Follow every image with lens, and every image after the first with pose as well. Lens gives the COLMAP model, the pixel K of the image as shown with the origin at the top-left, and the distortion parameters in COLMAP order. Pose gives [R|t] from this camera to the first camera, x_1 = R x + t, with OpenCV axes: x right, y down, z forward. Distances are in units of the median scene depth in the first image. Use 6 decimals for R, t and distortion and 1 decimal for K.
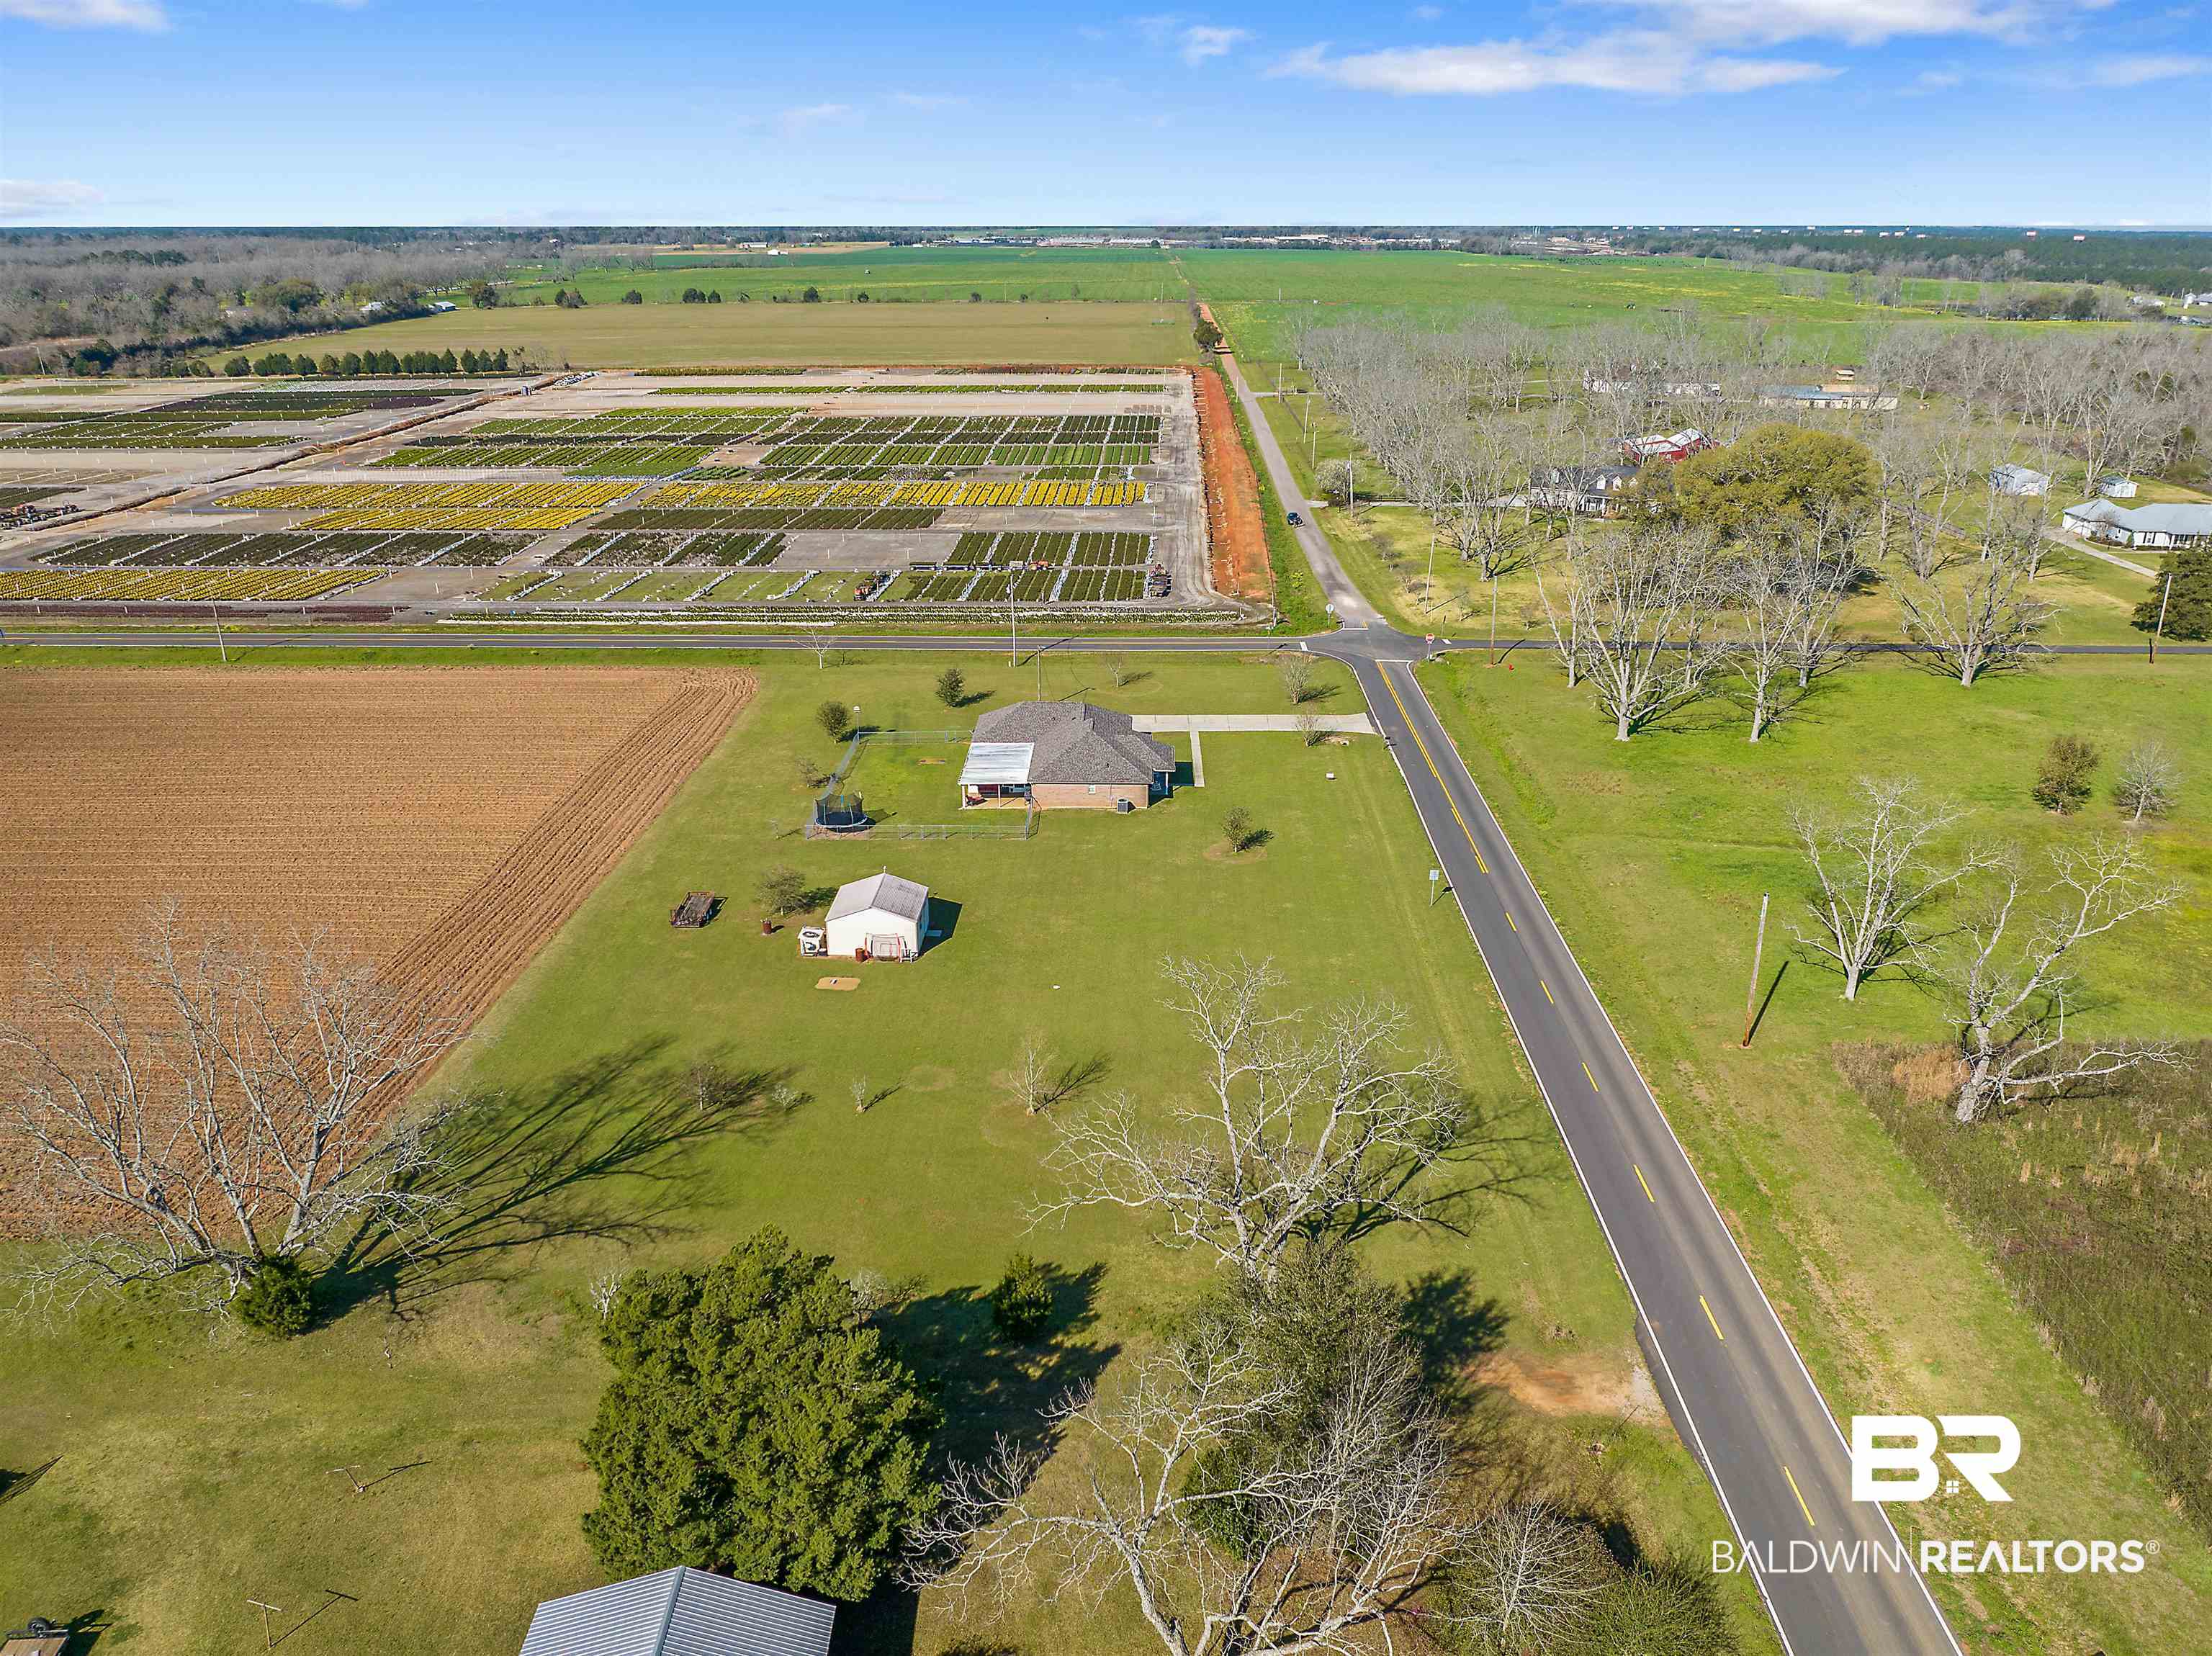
lens RADIAL K [[1728.6, 0, 1110.2], [0, 1728.6, 838.9], [0, 0, 1]] dist [-0.032525, 0.001000]
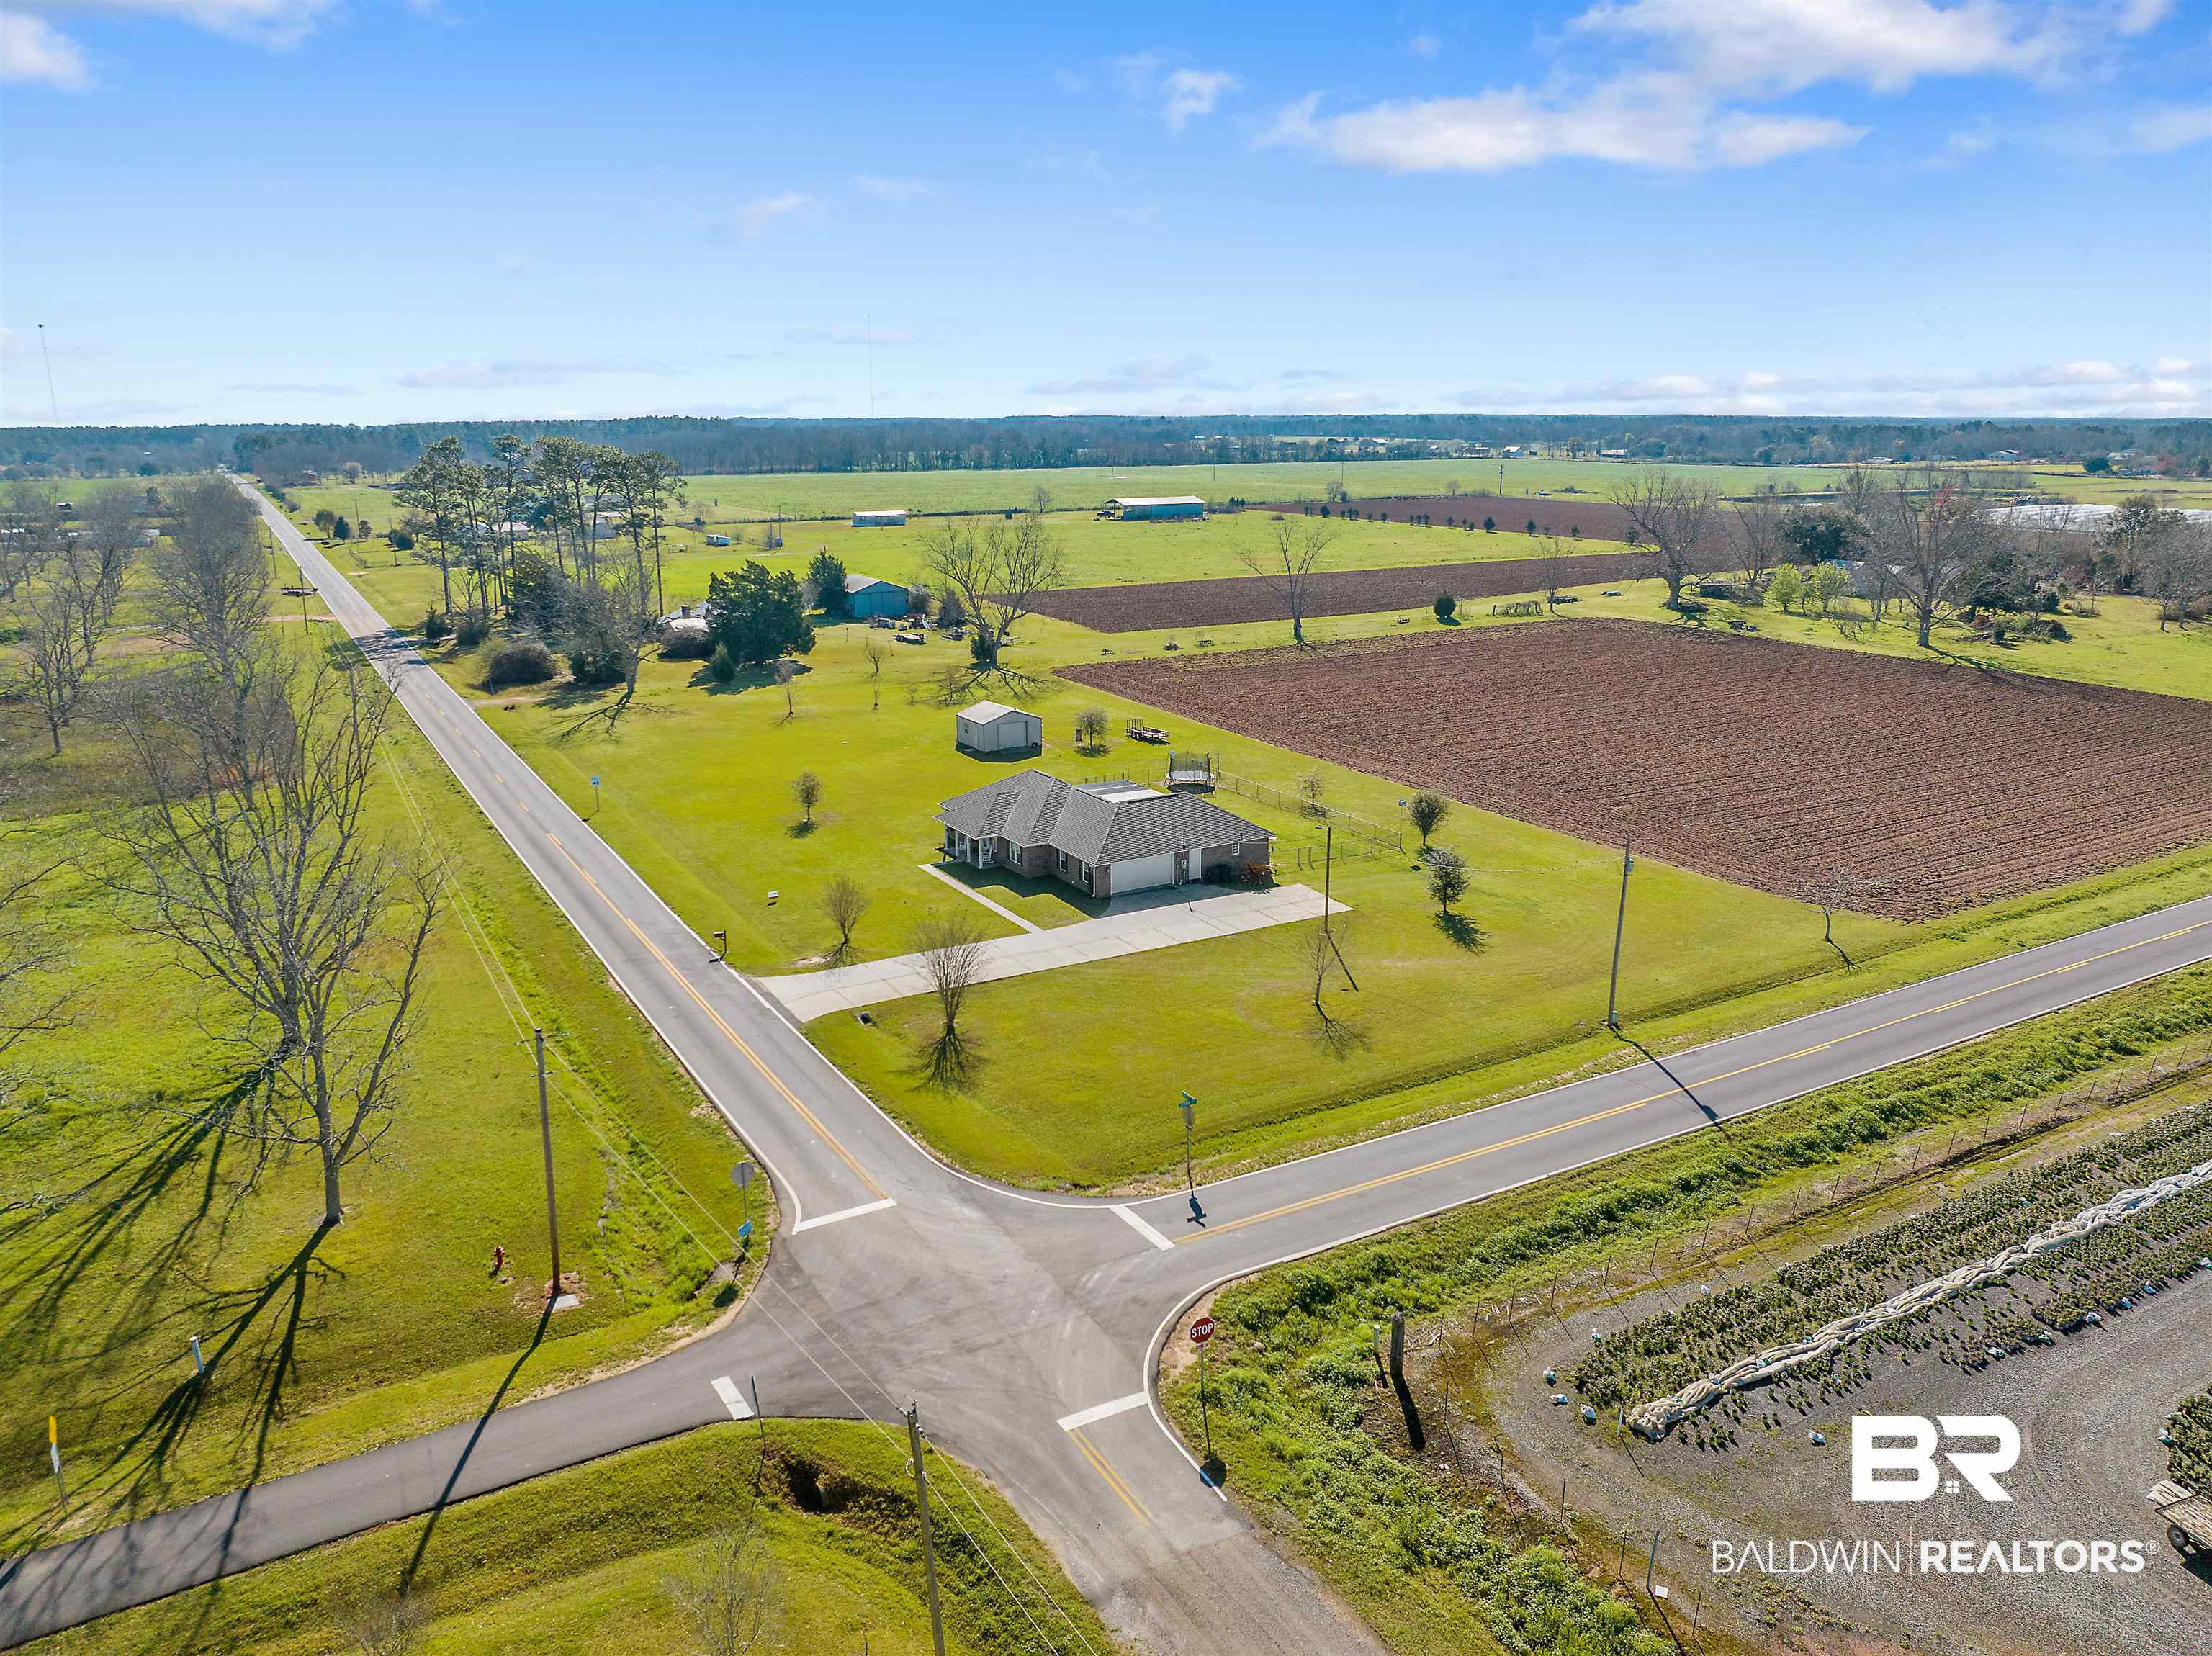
lens RADIAL K [[1571.0, 0, 1108.4], [0, 1571.0, 818.5], [0, 0, 1]] dist [-0.043518, 0.010208]
pose [[-0.855224, 0.128960, -0.501958, 0.337614], [-0.175967, 0.838754, 0.515294, -0.434172], [0.487471, 0.529020, -0.694629, 1.520537]]
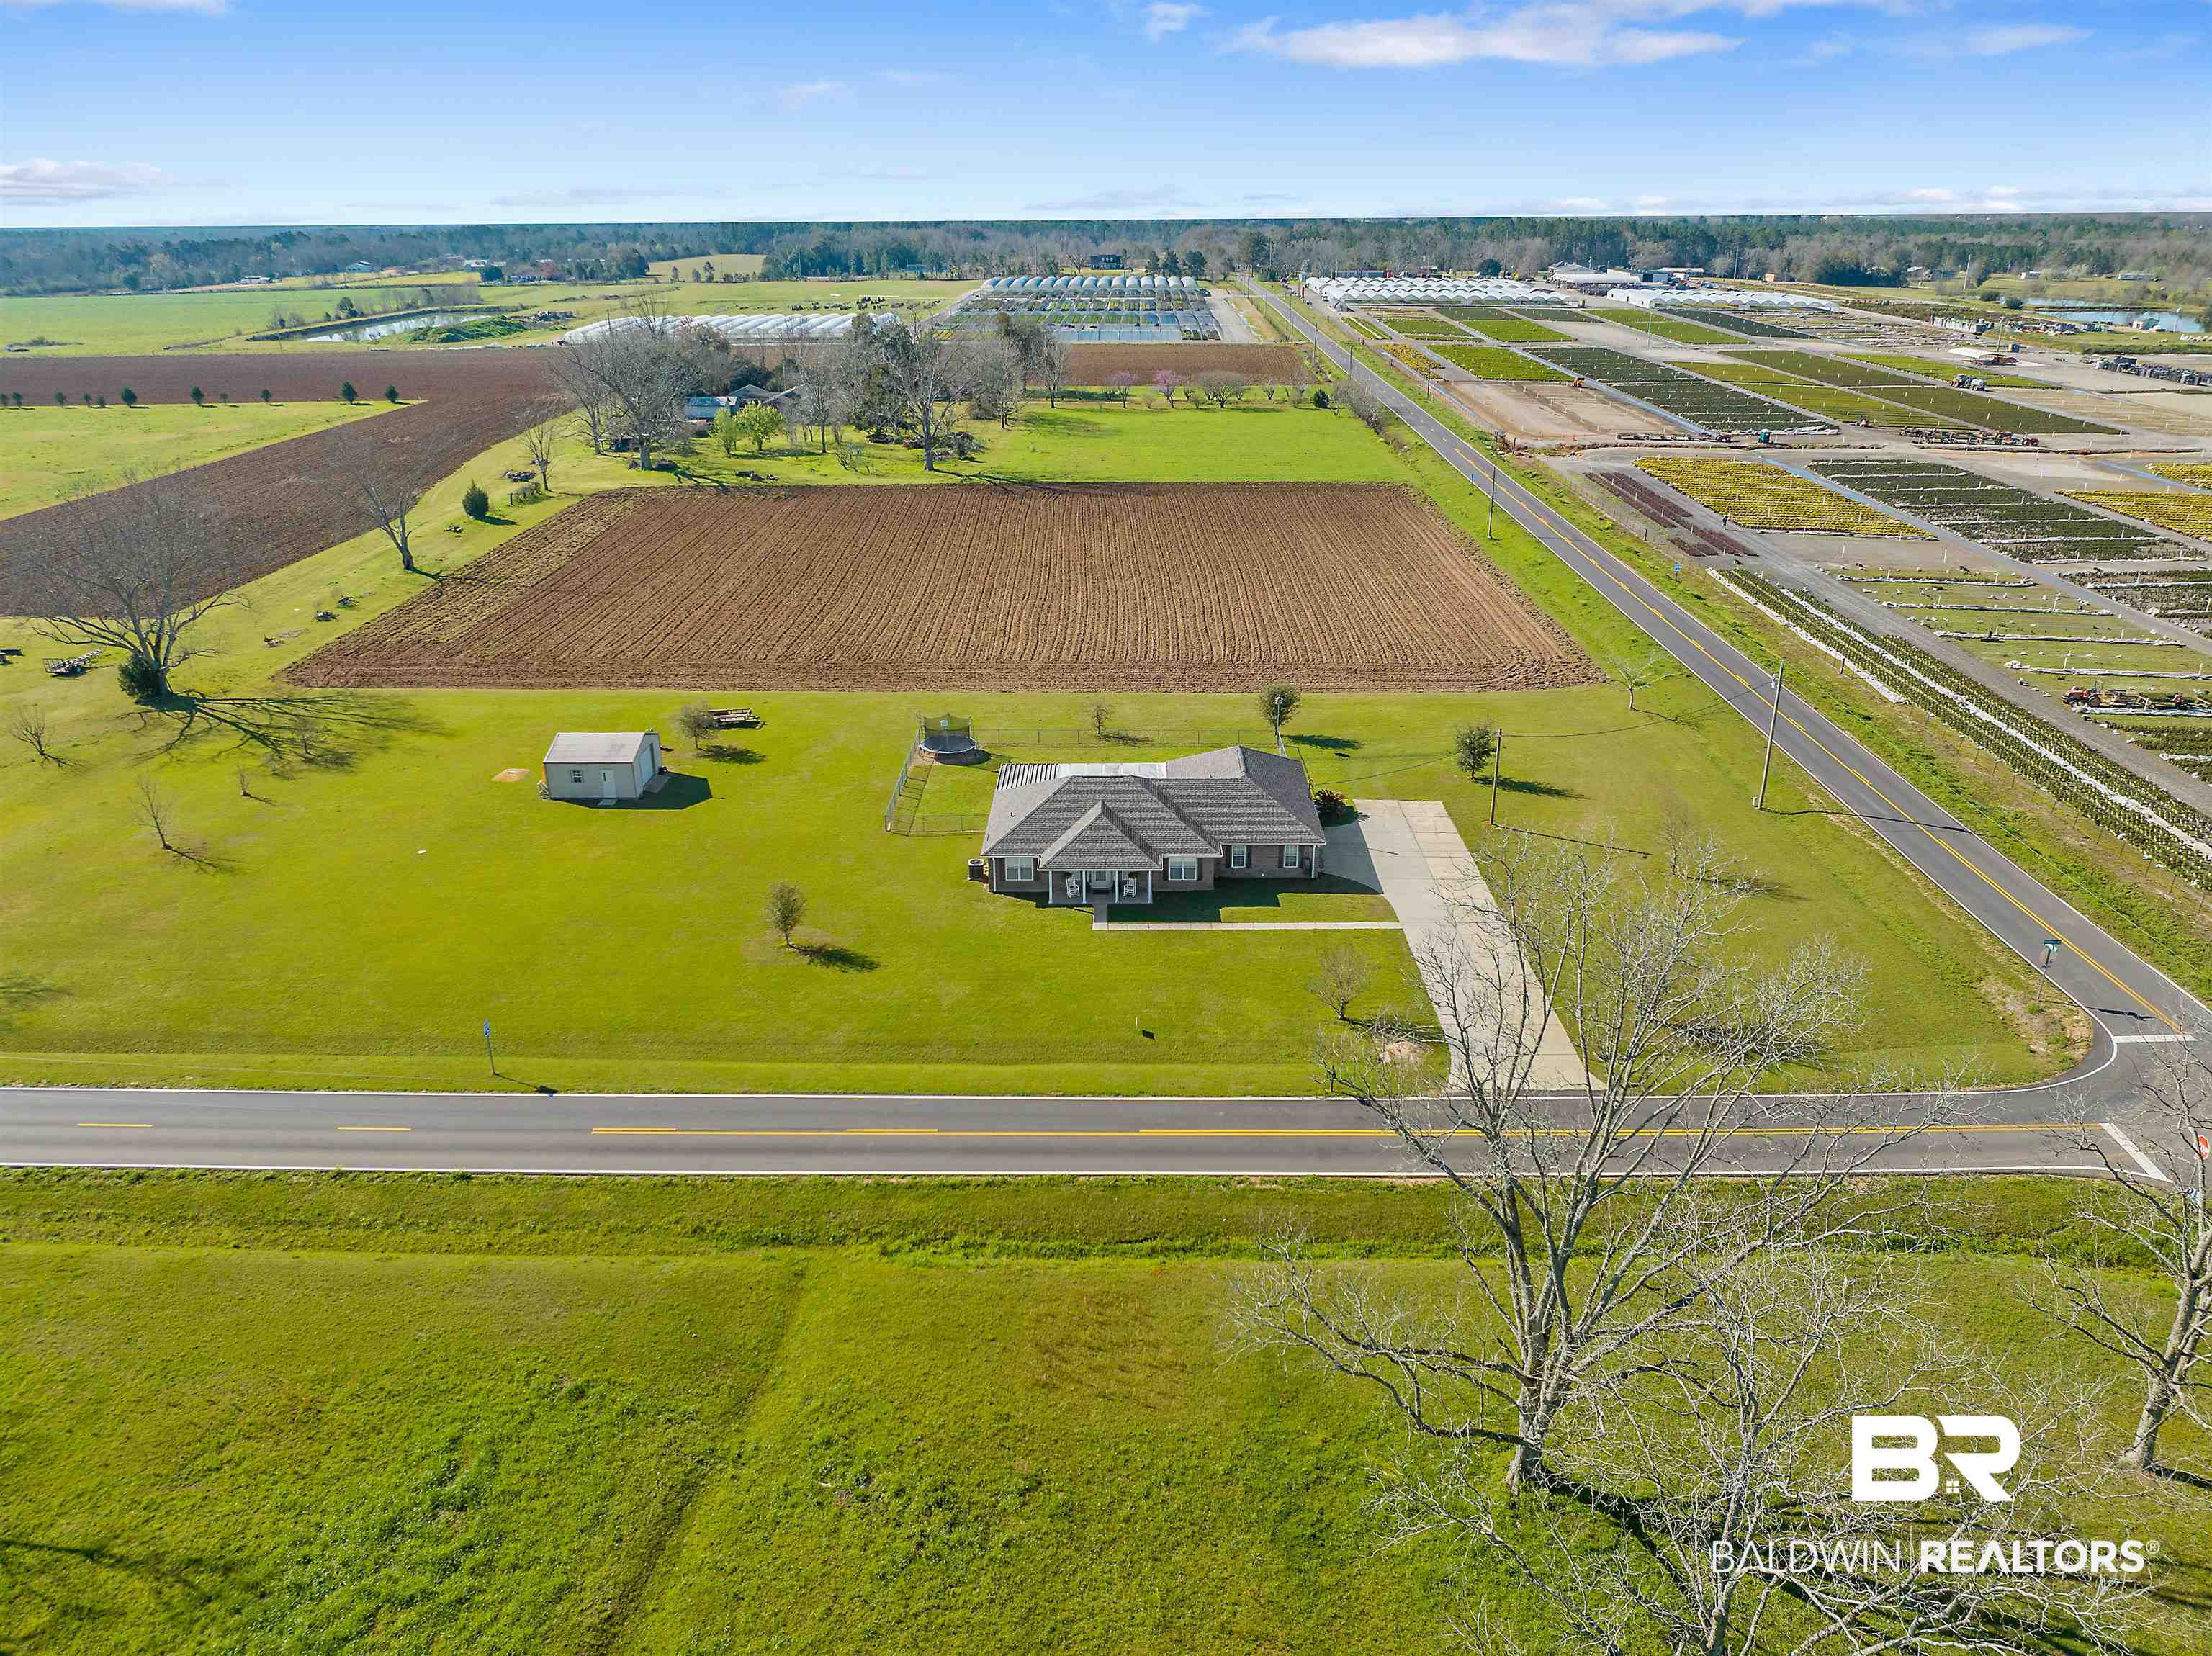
lens RADIAL K [[1571.0, 0, 1109.2], [0, 1571.0, 837.7], [0, 0, 1]] dist [-0.043518, 0.010208]
pose [[0.003816, 0.375484, -0.926821, 0.571479], [-0.332863, 0.874452, 0.352897, -0.262747], [0.942967, 0.307158, 0.128321, 0.910831]]
